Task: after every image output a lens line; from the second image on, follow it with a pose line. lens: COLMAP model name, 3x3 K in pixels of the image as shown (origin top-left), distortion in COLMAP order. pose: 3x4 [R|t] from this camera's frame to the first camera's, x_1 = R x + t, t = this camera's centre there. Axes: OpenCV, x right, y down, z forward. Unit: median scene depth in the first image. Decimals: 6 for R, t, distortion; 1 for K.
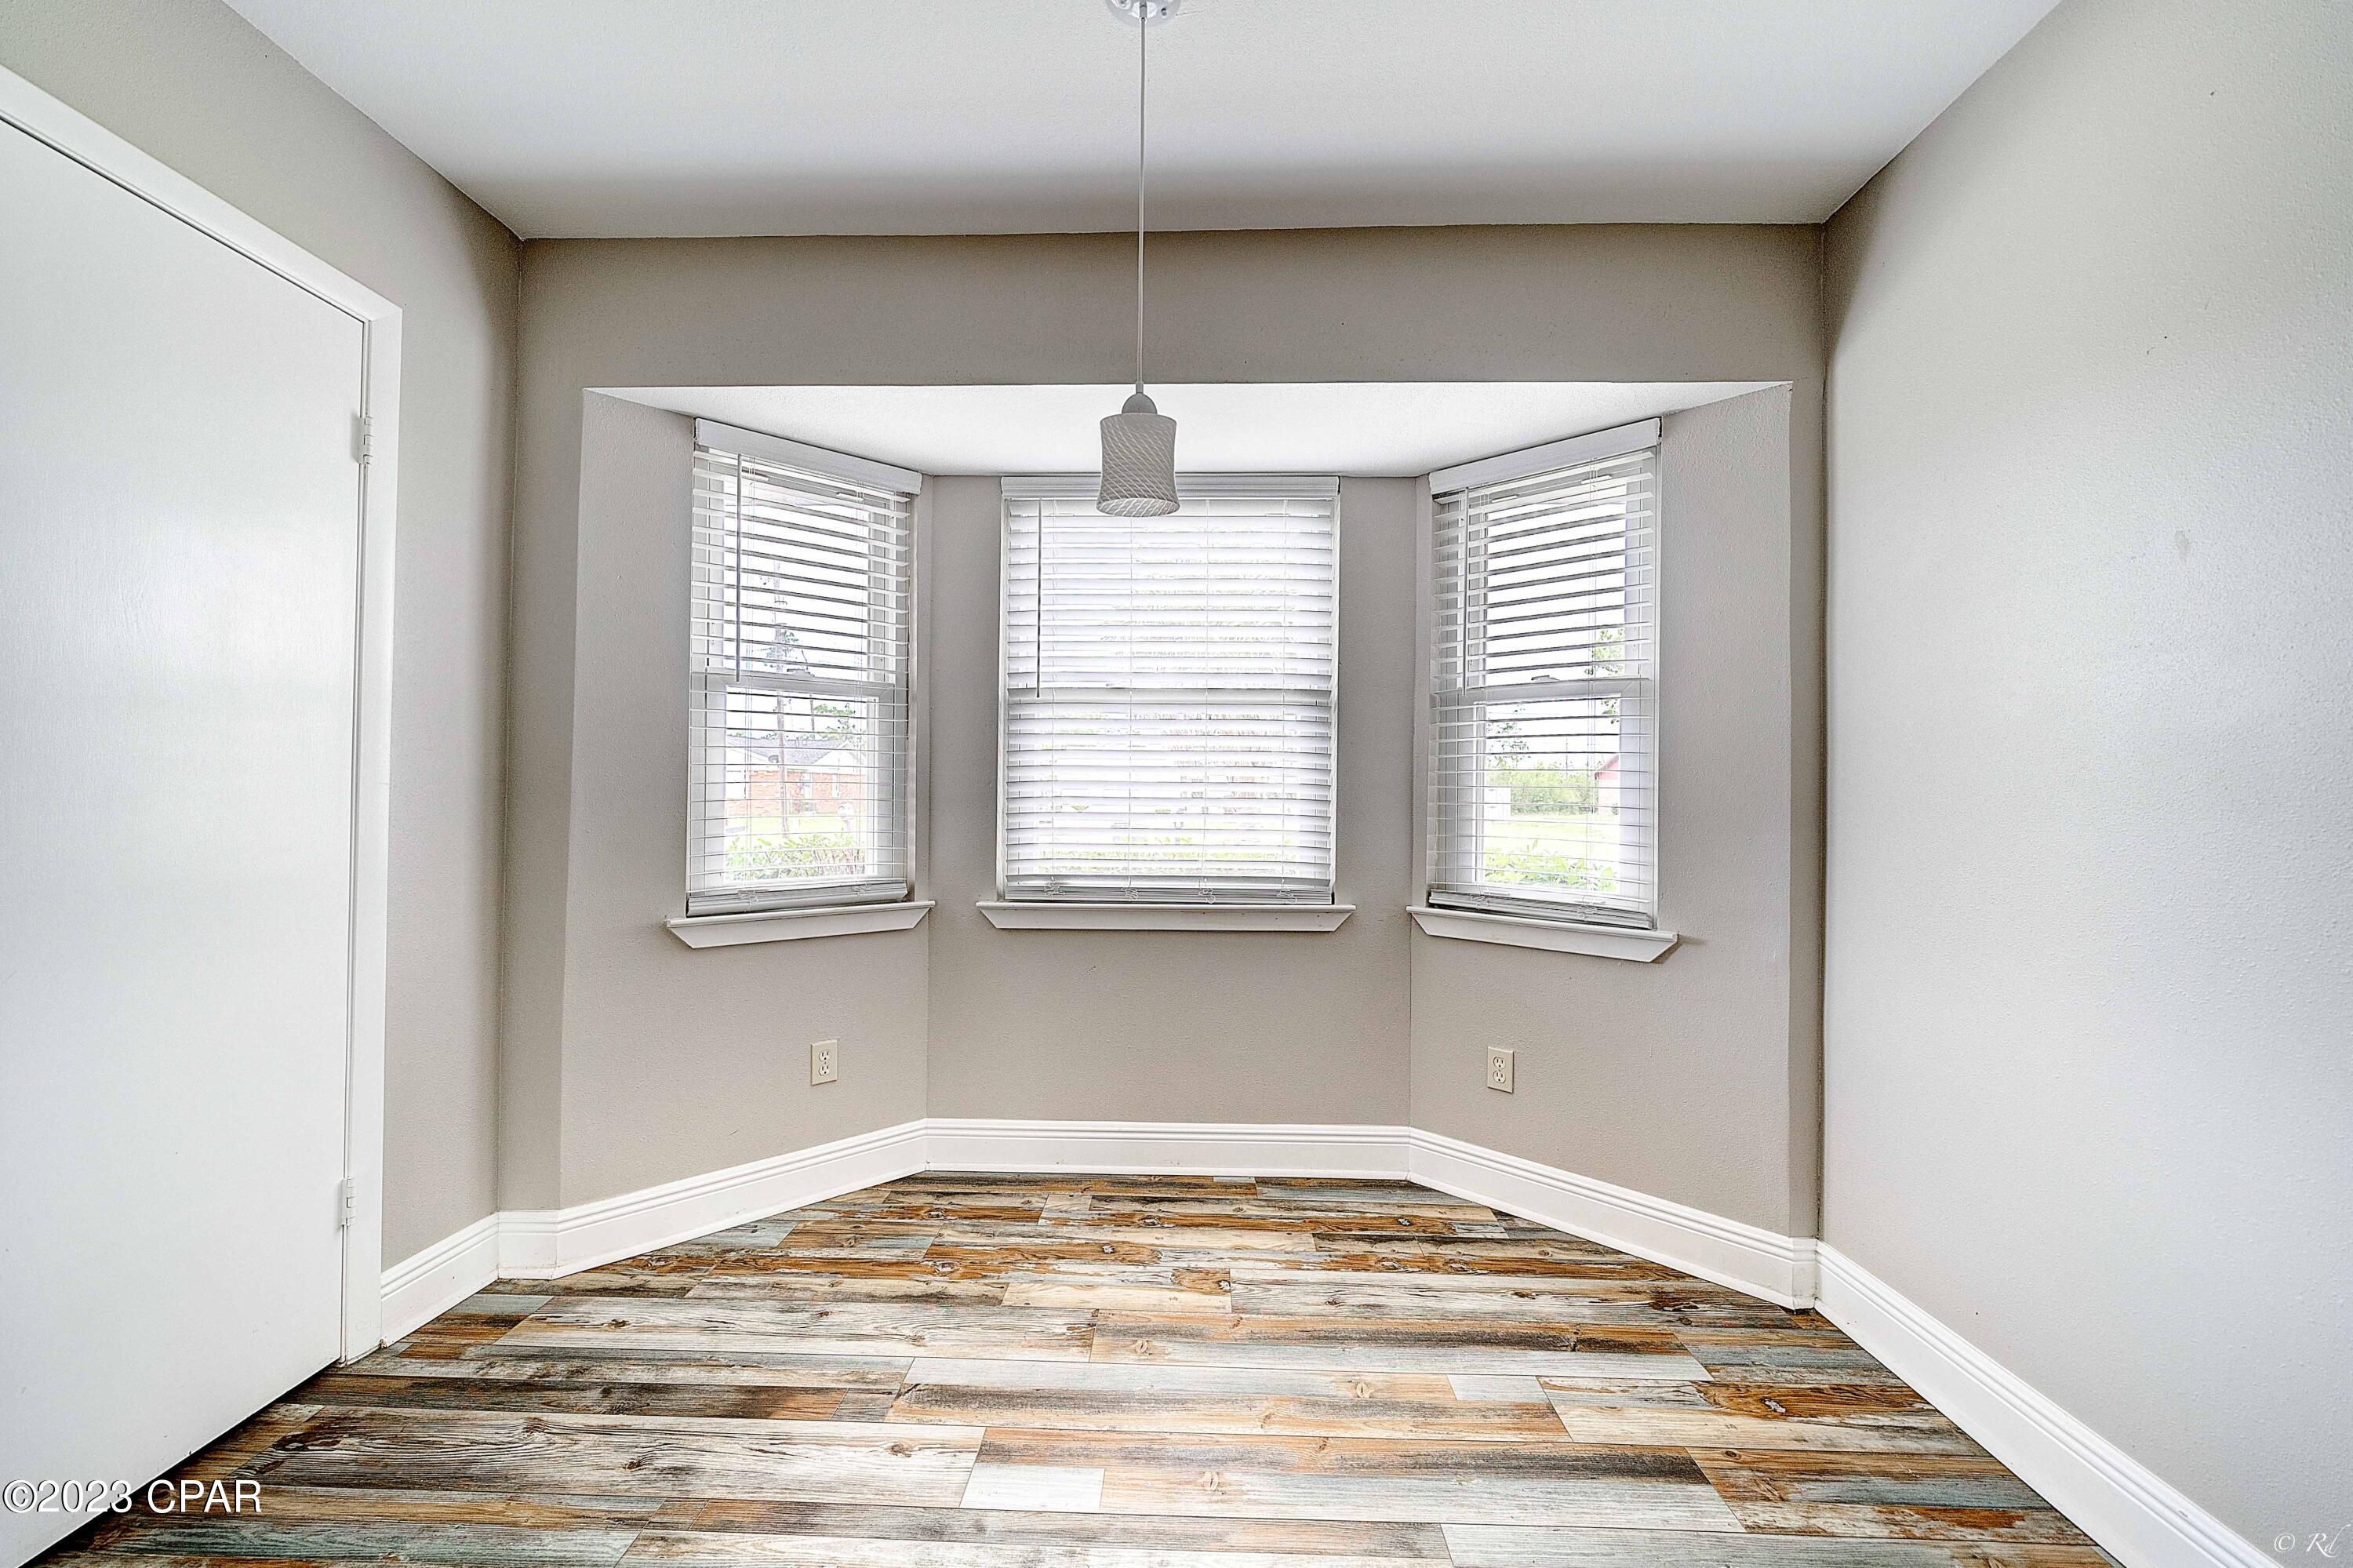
lens RADIAL K [[848.7, 0, 1176.5], [0, 848.7, 784.0], [0, 0, 1]] dist [-0.008605, 0.000132]
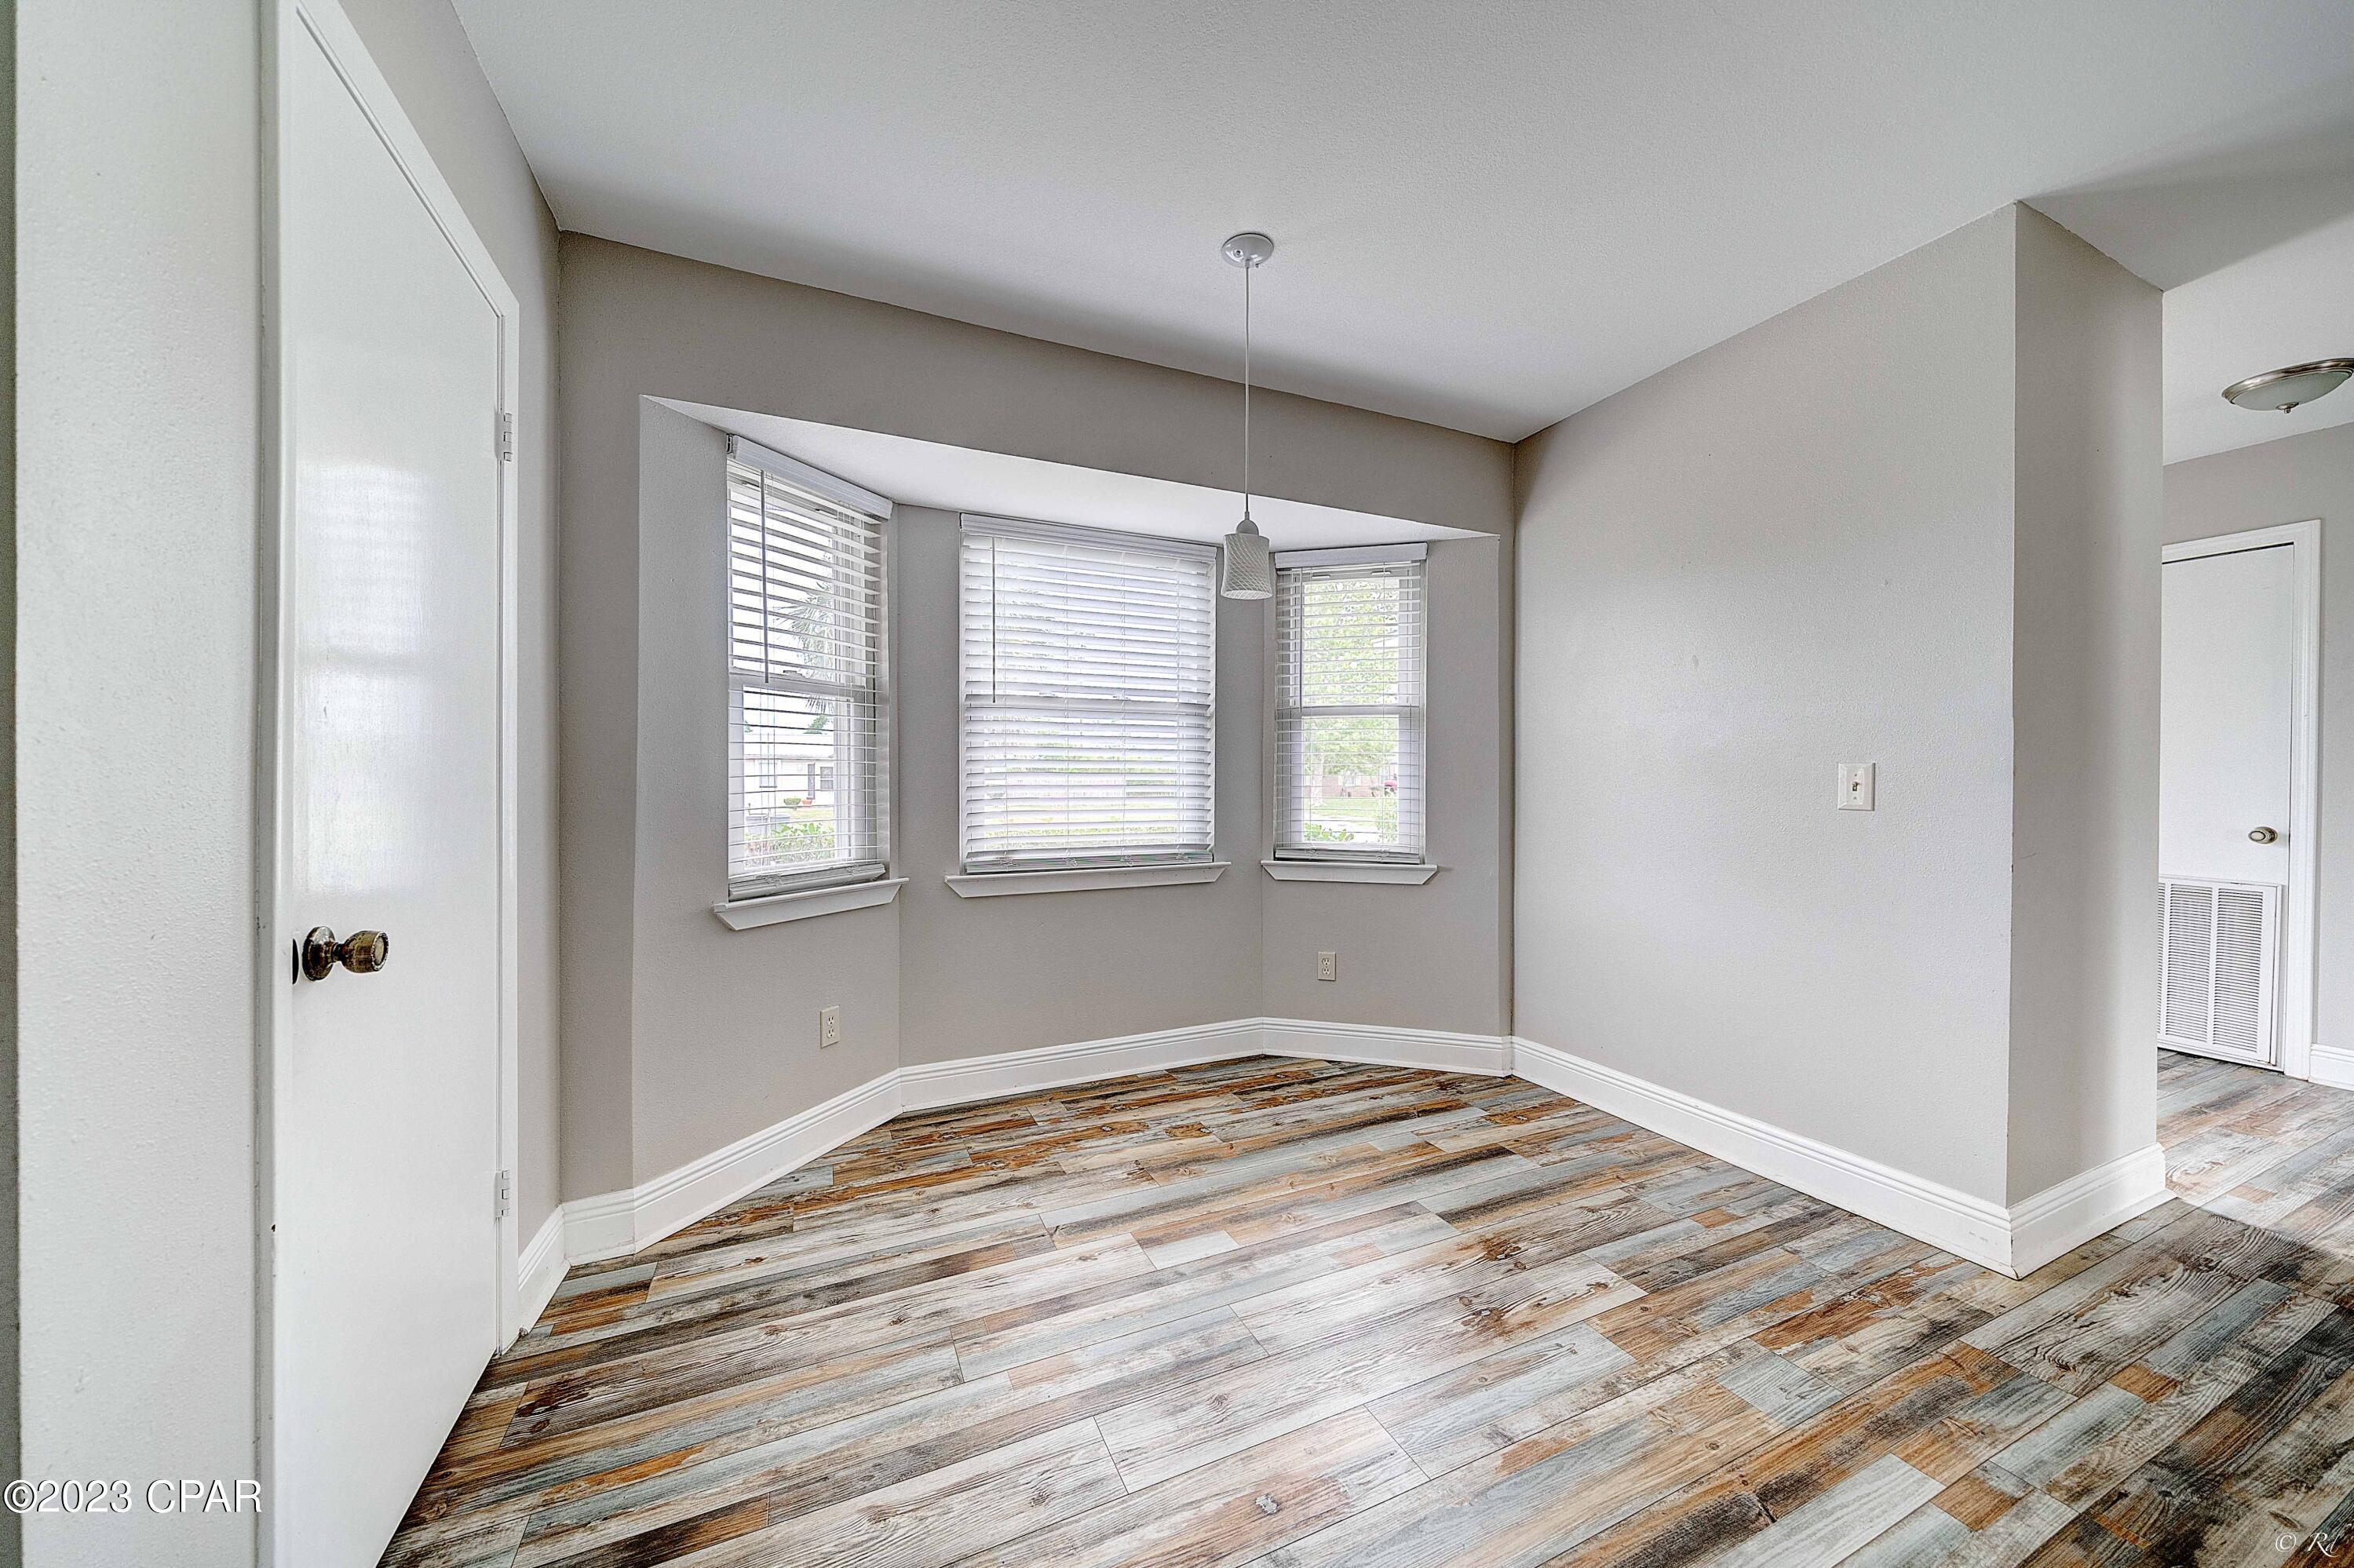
lens RADIAL K [[799.4, 0, 1177.0], [0, 799.4, 784.0], [0, 0, 1]] dist [-0.008145, -0.000060]
pose [[0.901459, -0.011591, 0.432709, -0.509652], [0.005373, 0.999864, 0.015588, -0.004592], [-0.432831, -0.011727, 0.901399, -0.157371]]
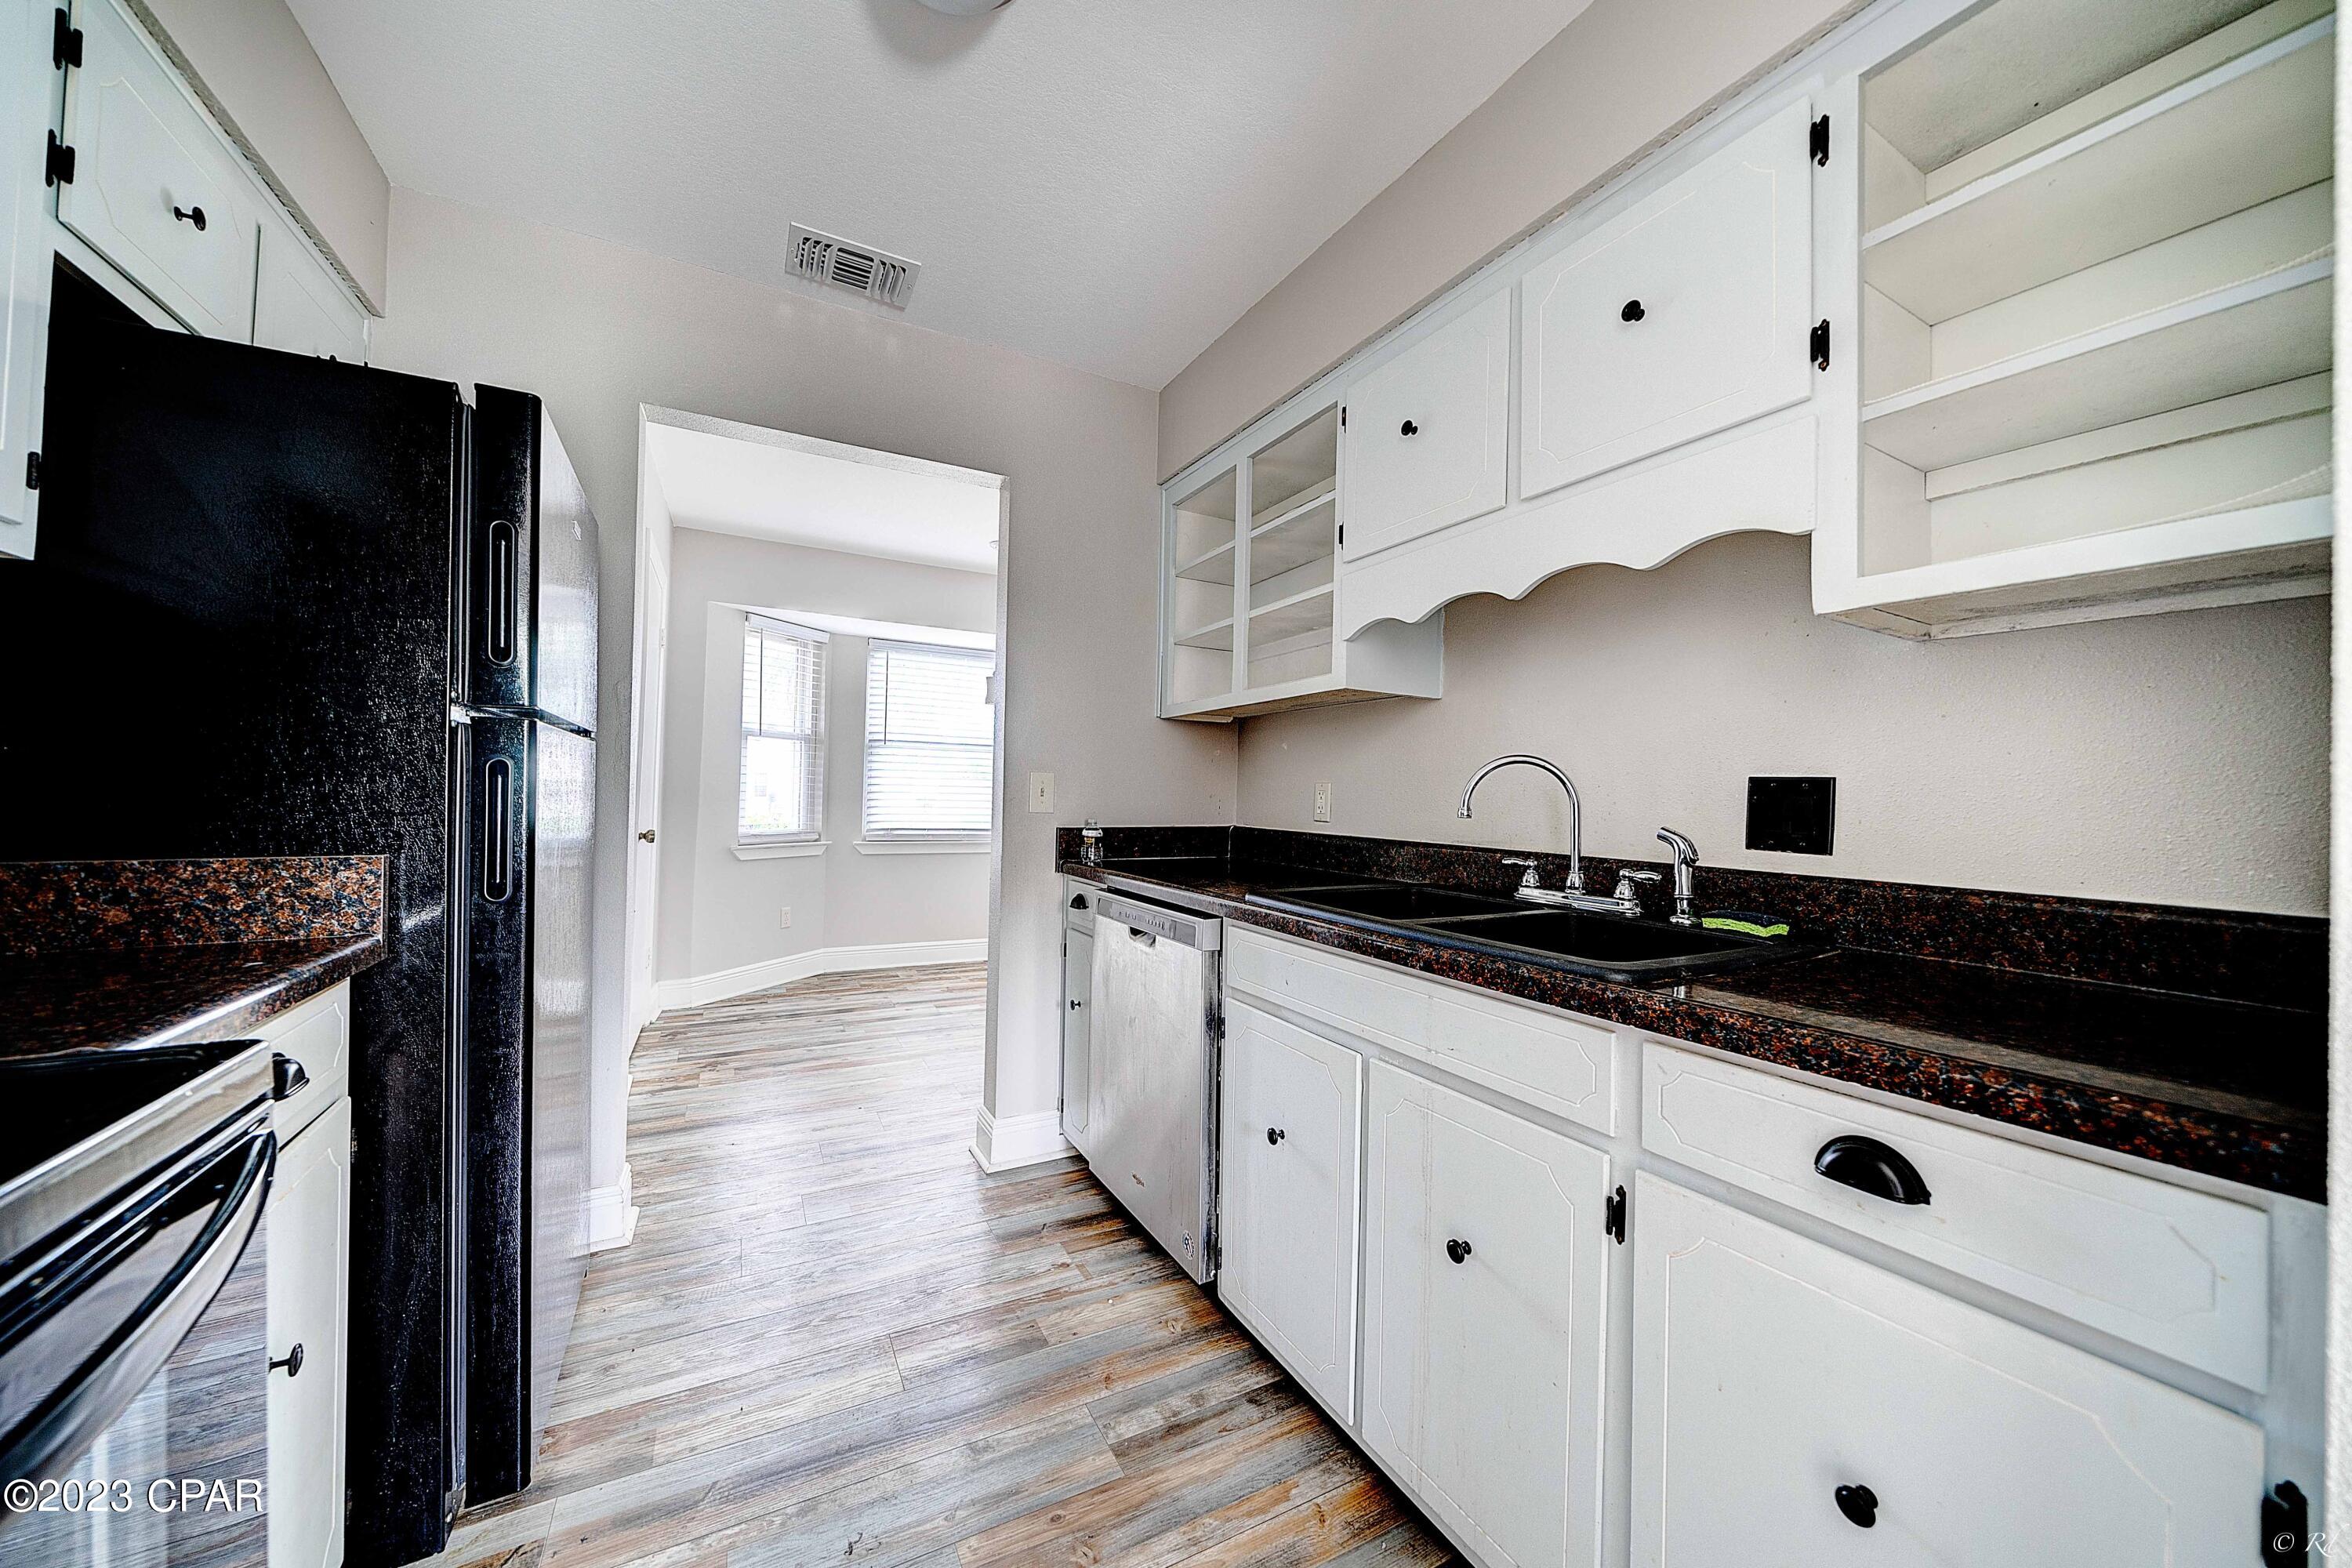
lens RADIAL K [[798.8, 0, 1176.0], [0, 798.8, 784.0], [0, 0, 1]] dist [-0.008145, -0.000060]
pose [[0.866111, 0.022170, 0.499359, -0.637568], [-0.022819, 0.999728, -0.004805, -0.013045], [-0.499330, -0.007233, 0.866382, -1.313496]]
